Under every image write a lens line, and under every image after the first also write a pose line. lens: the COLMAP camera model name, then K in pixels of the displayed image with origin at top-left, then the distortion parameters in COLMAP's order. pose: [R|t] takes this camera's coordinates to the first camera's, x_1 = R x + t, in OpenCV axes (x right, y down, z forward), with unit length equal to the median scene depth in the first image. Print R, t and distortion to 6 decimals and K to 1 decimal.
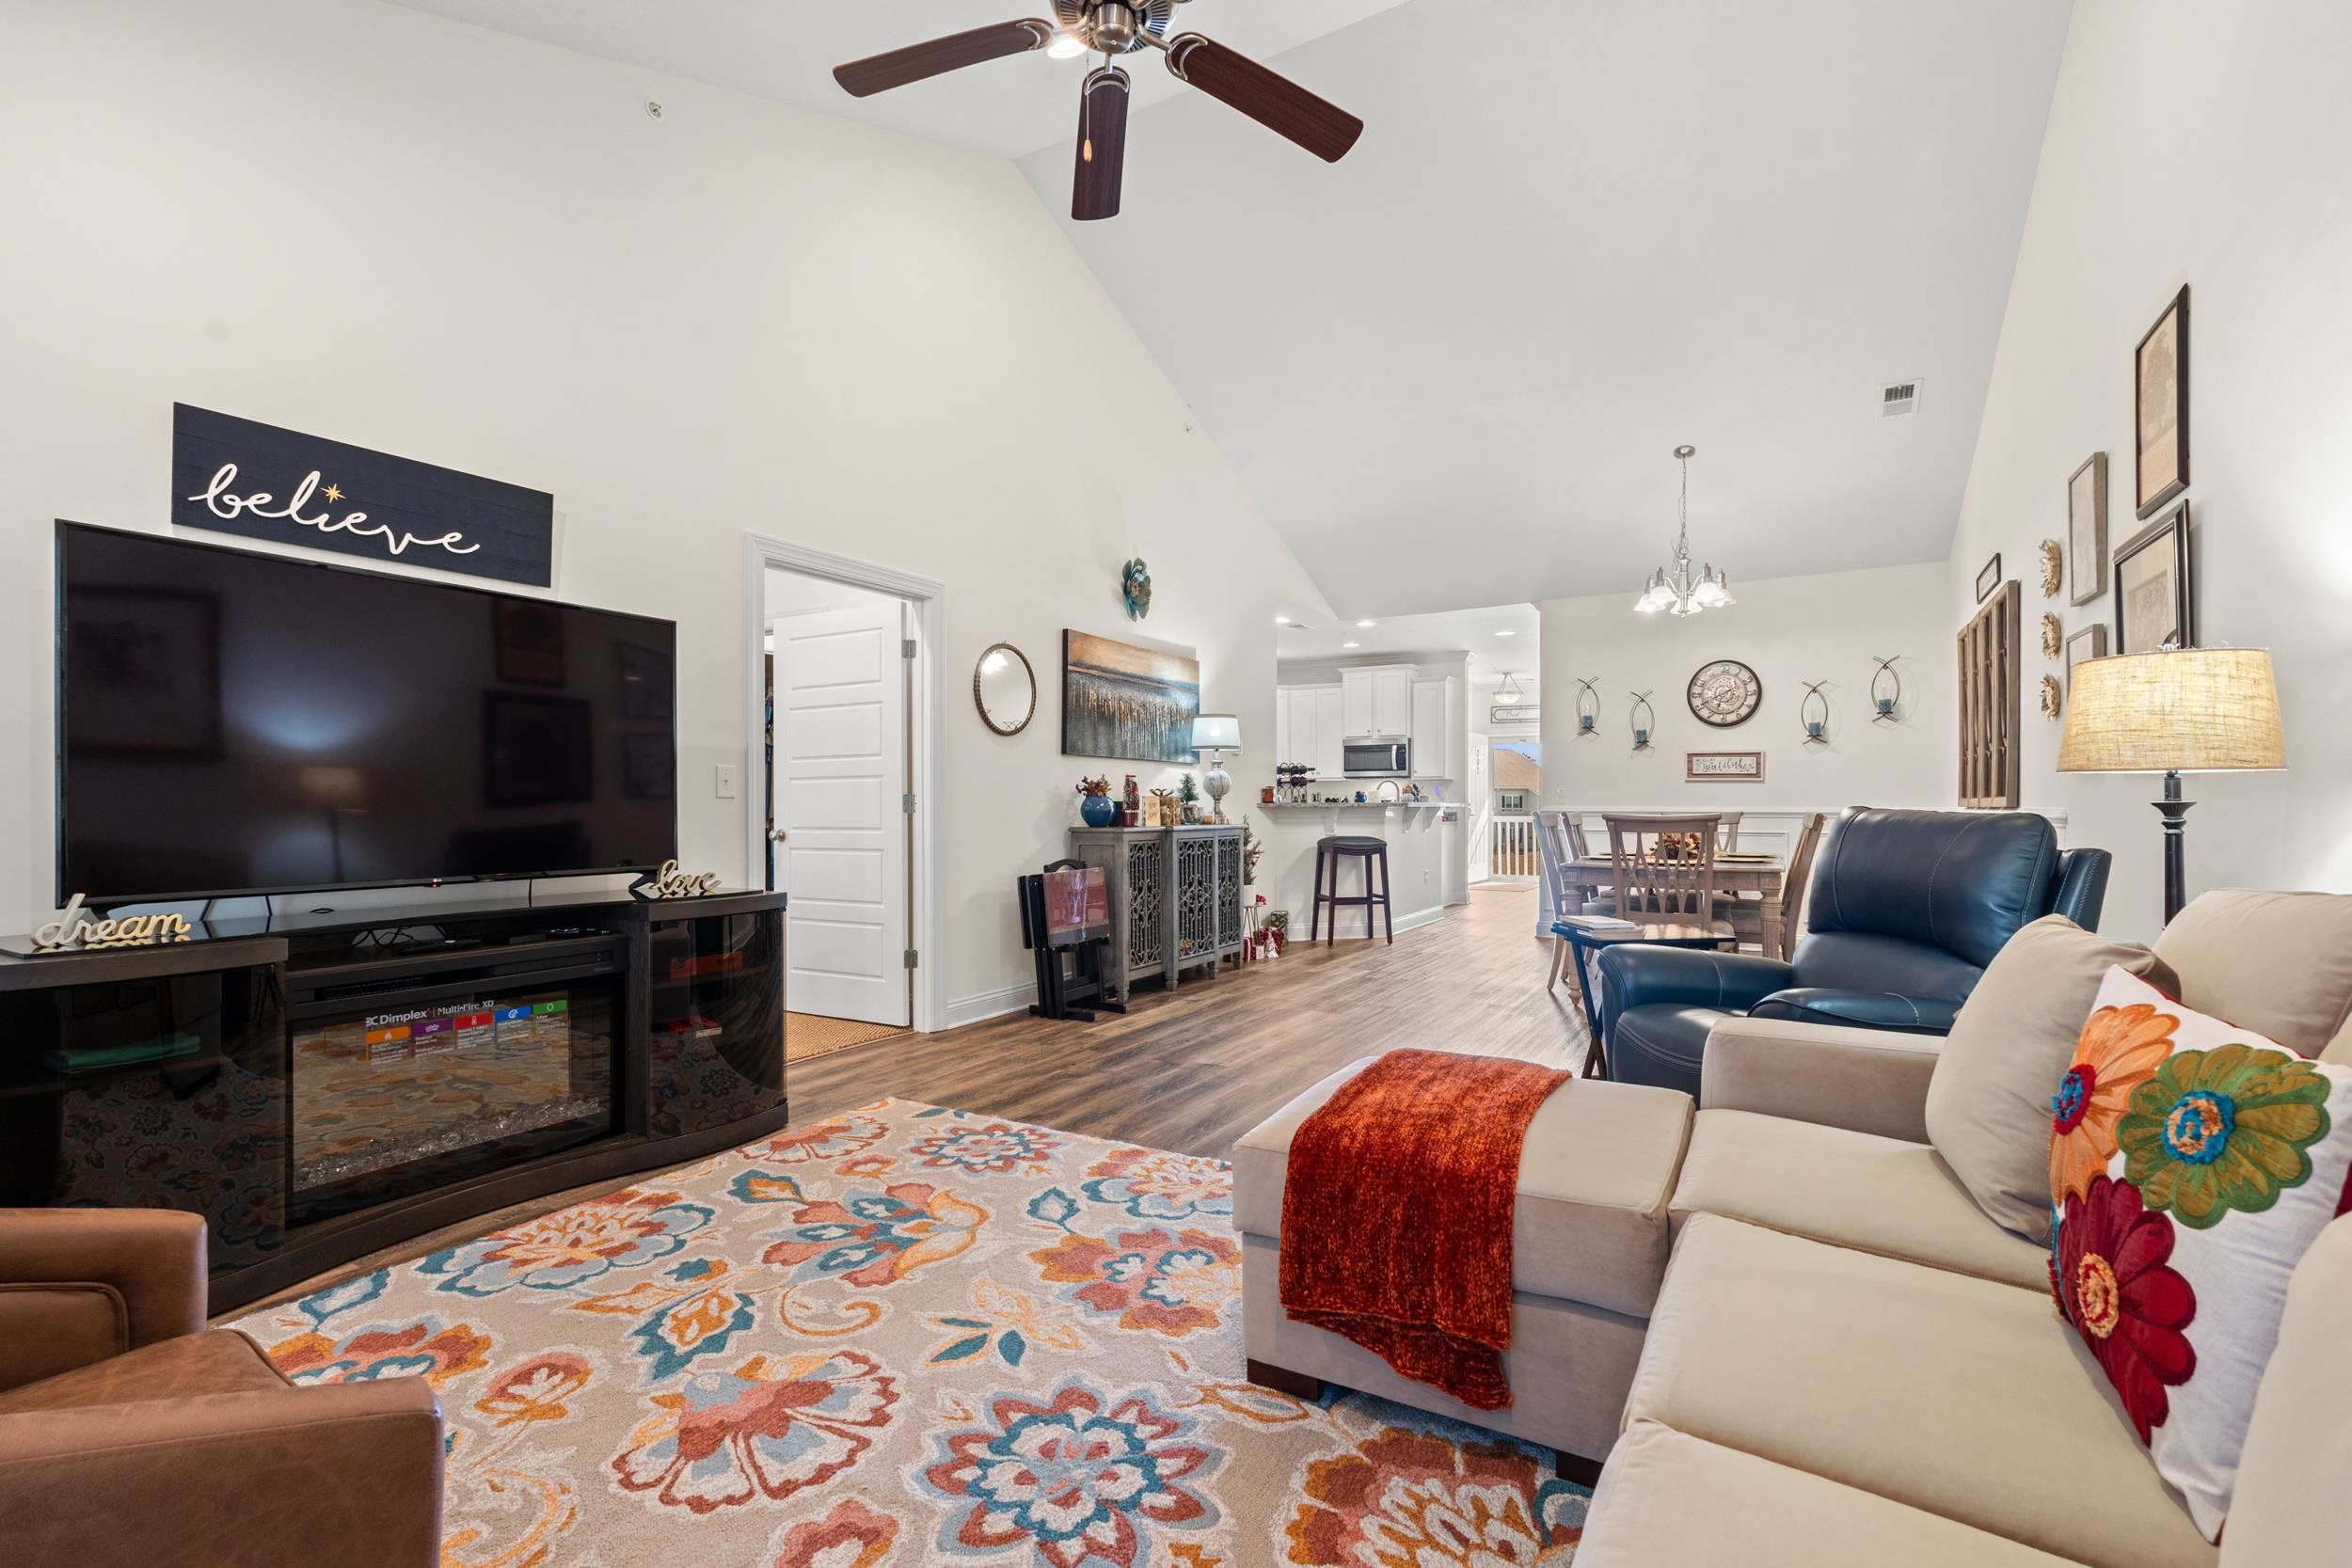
lens RADIAL K [[1034.9, 0, 1186.0], [0, 1034.9, 802.7], [0, 0, 1]] dist [-0.004077, 0.000594]
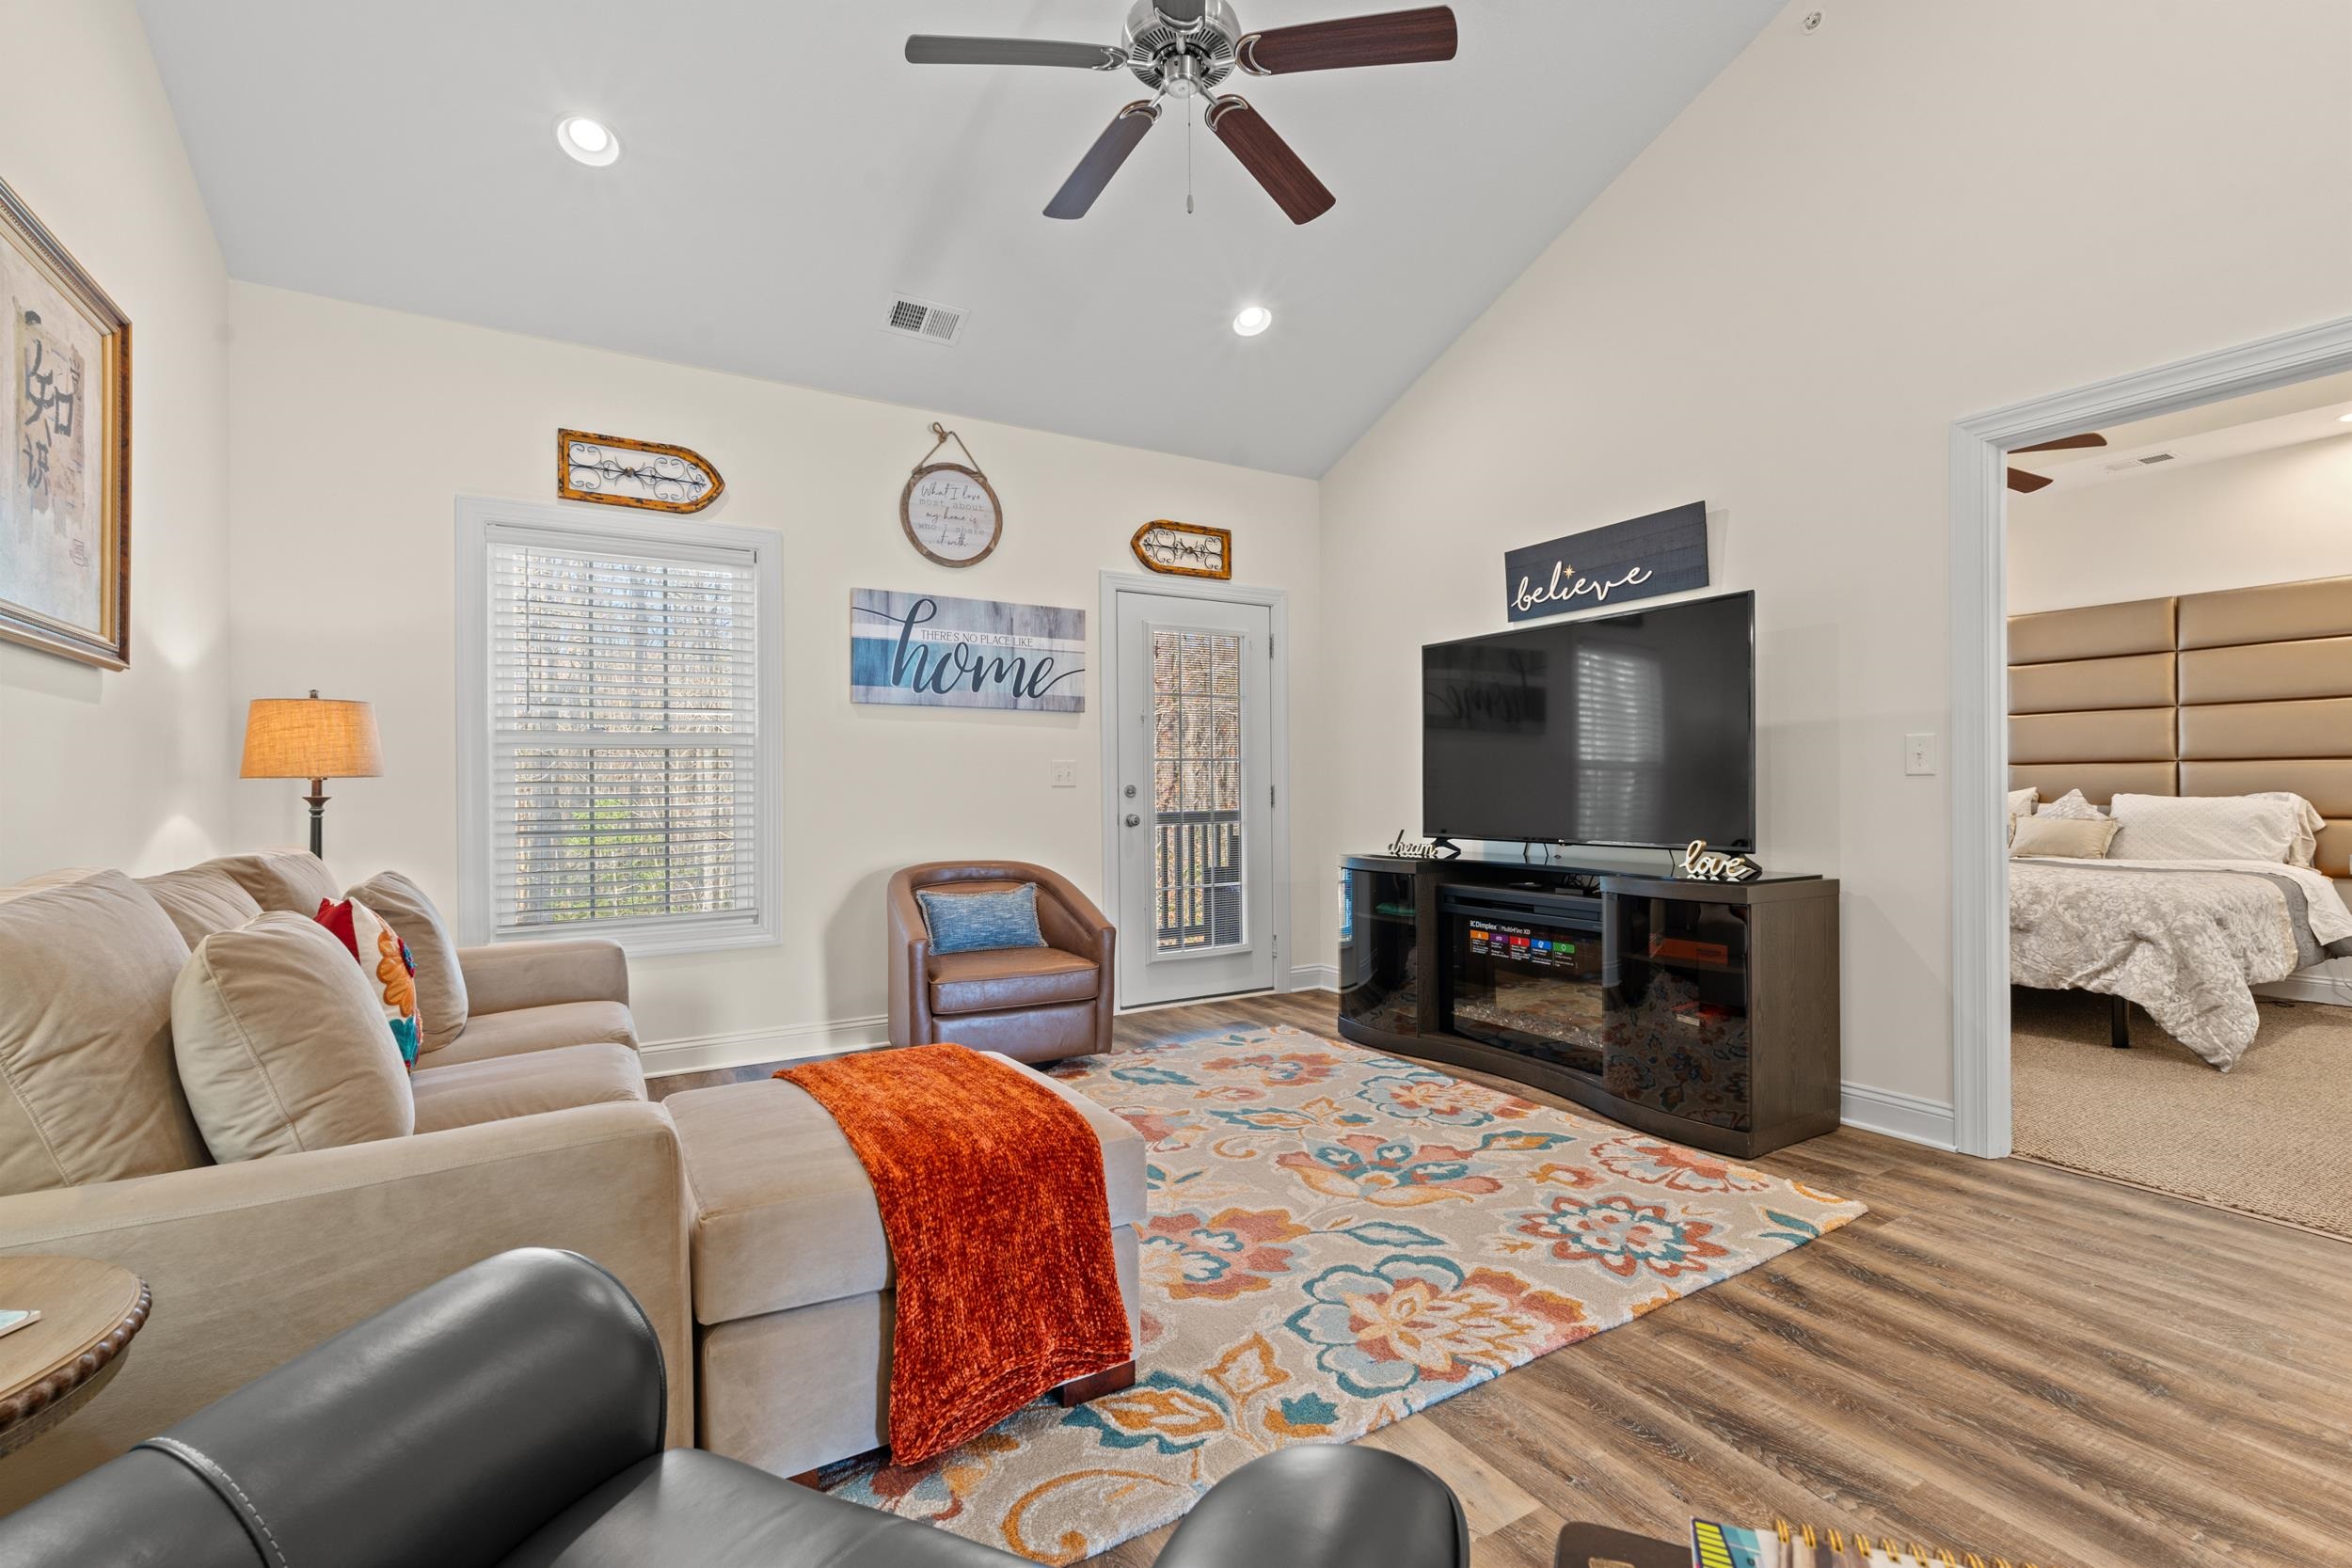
lens RADIAL K [[1034.9, 0, 1185.6], [0, 1034.9, 781.5], [0, 0, 1]] dist [-0.004077, 0.000594]
pose [[-0.488079, -0.001846, -0.872798, 0.735212], [0.008435, 0.999941, -0.006832, 0.002302], [0.872759, -0.010697, -0.488035, 1.276636]]
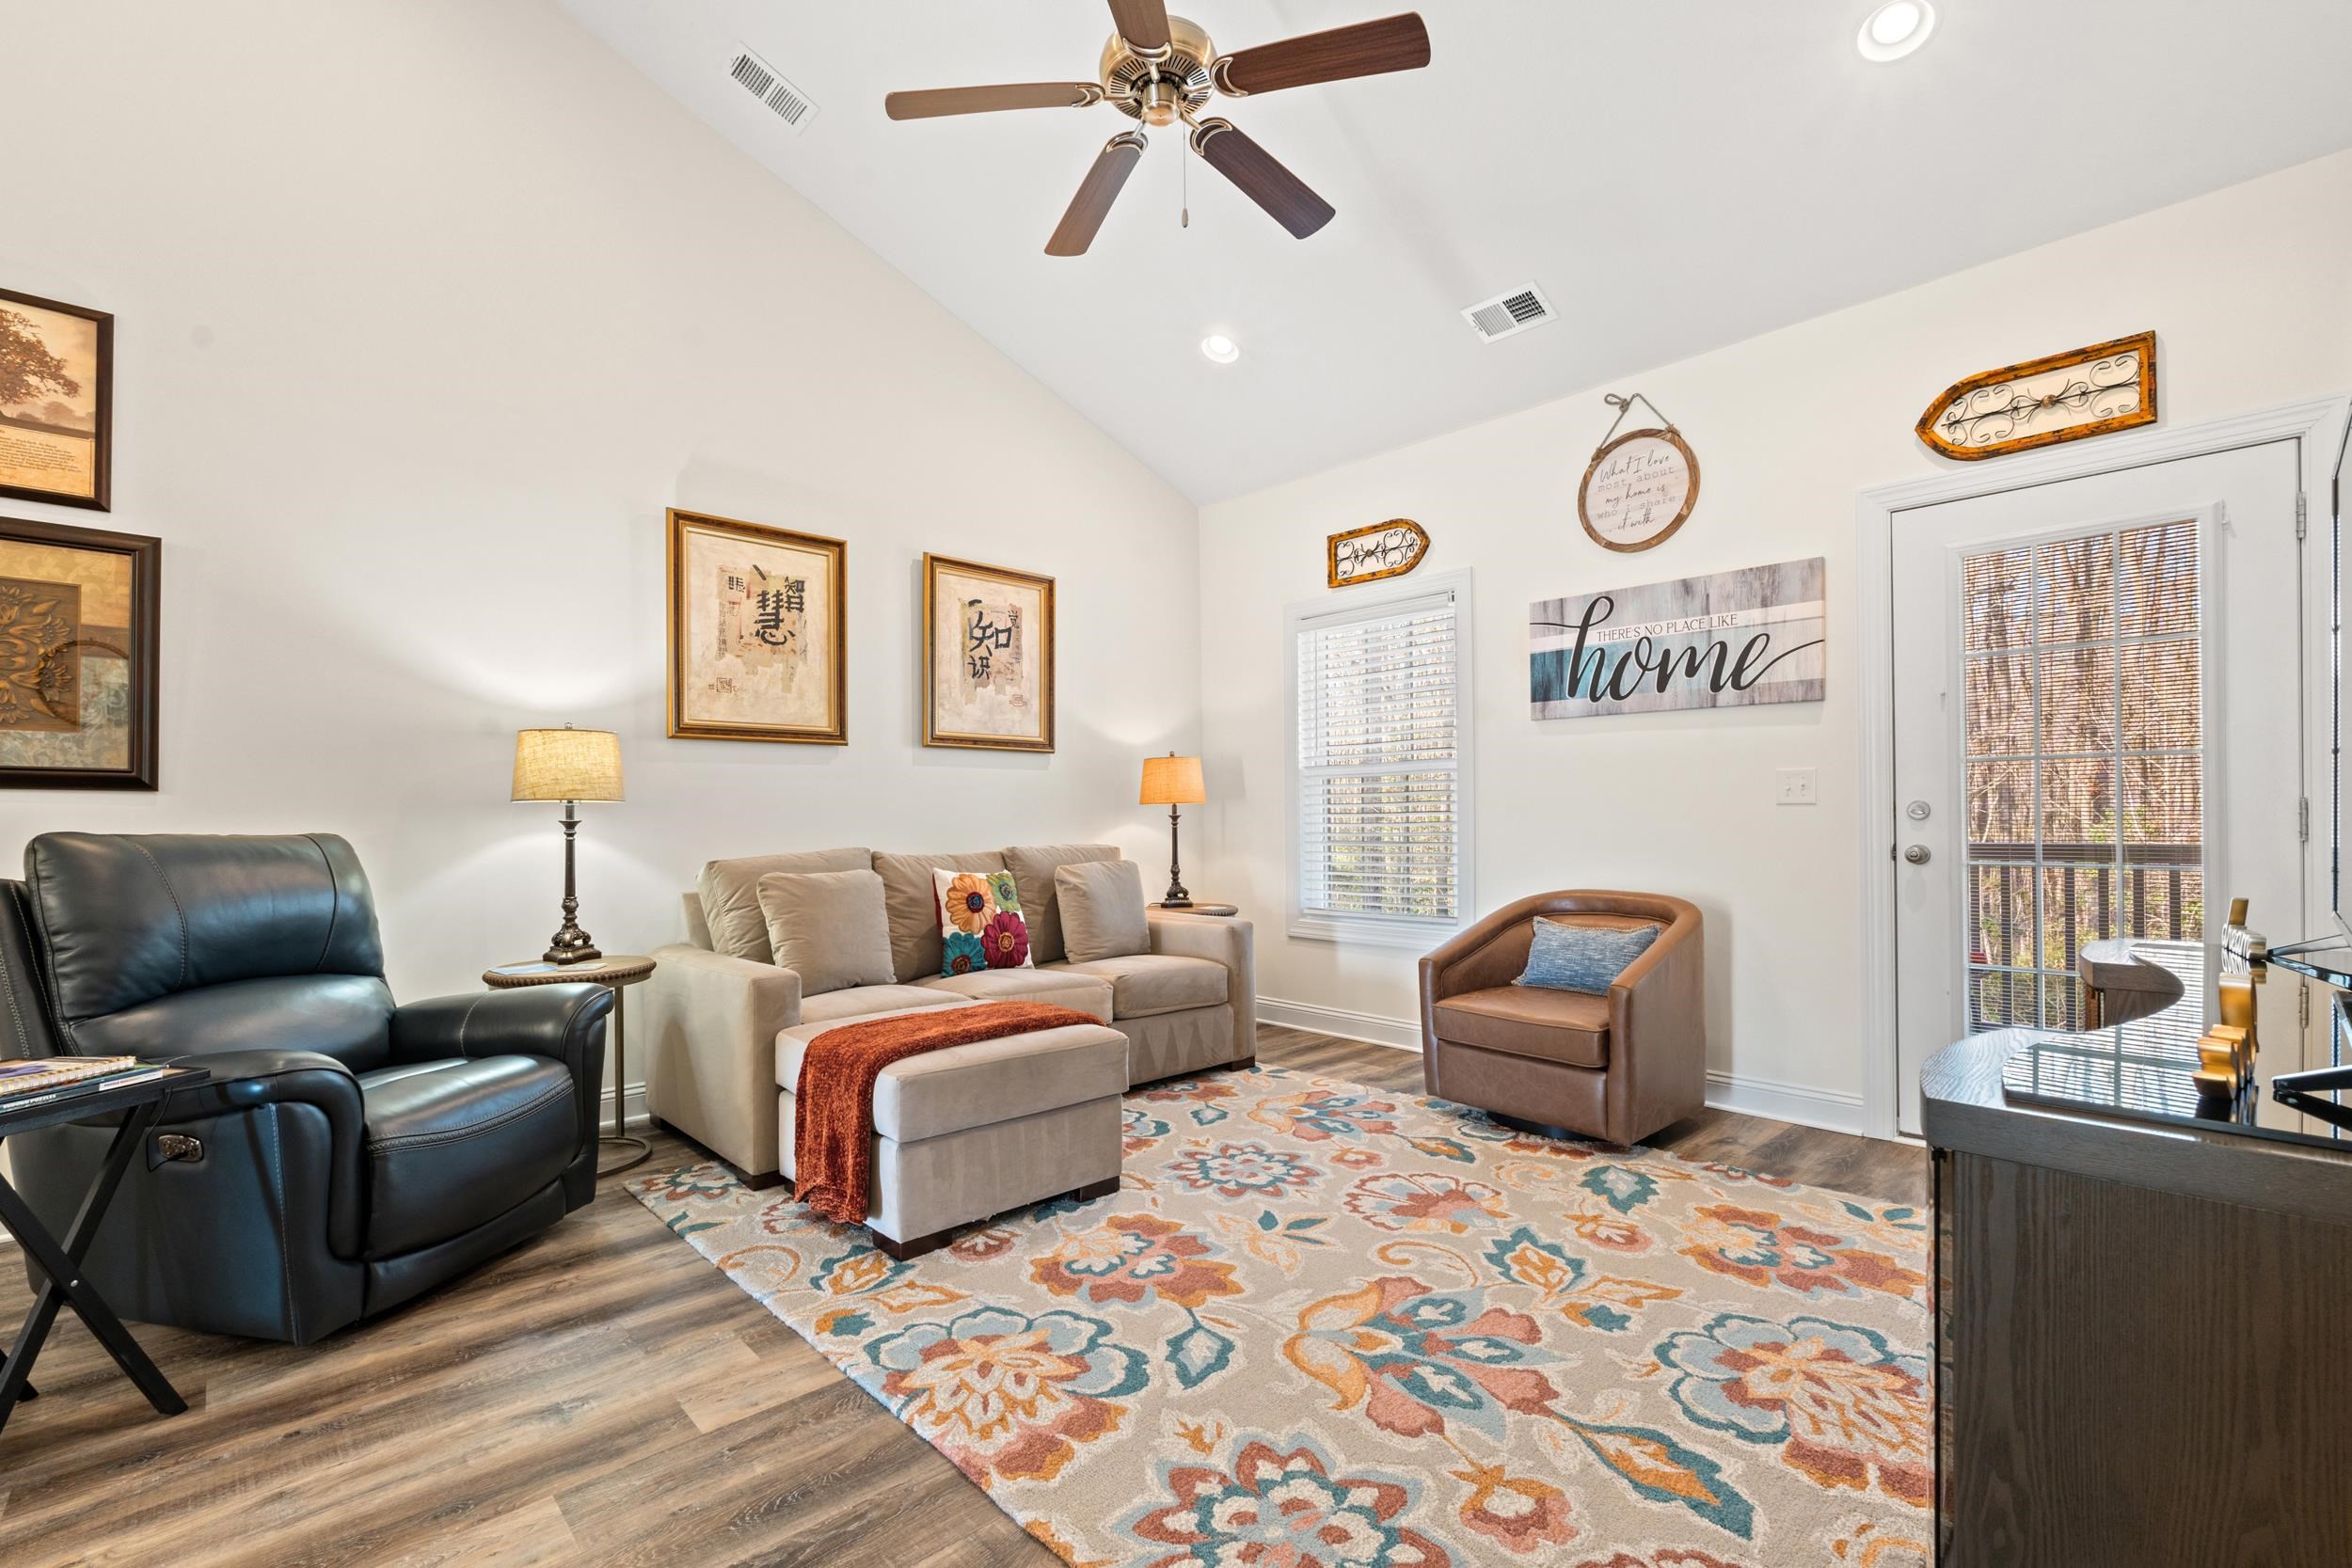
lens RADIAL K [[1034.9, 0, 1171.7], [0, 1034.9, 814.7], [0, 0, 1]] dist [-0.004077, 0.000594]
pose [[-0.954496, 0.010729, 0.298030, -0.334727], [0.011749, 0.999930, 0.001628, -0.000590], [-0.297991, 0.005055, -0.954555, 1.706402]]
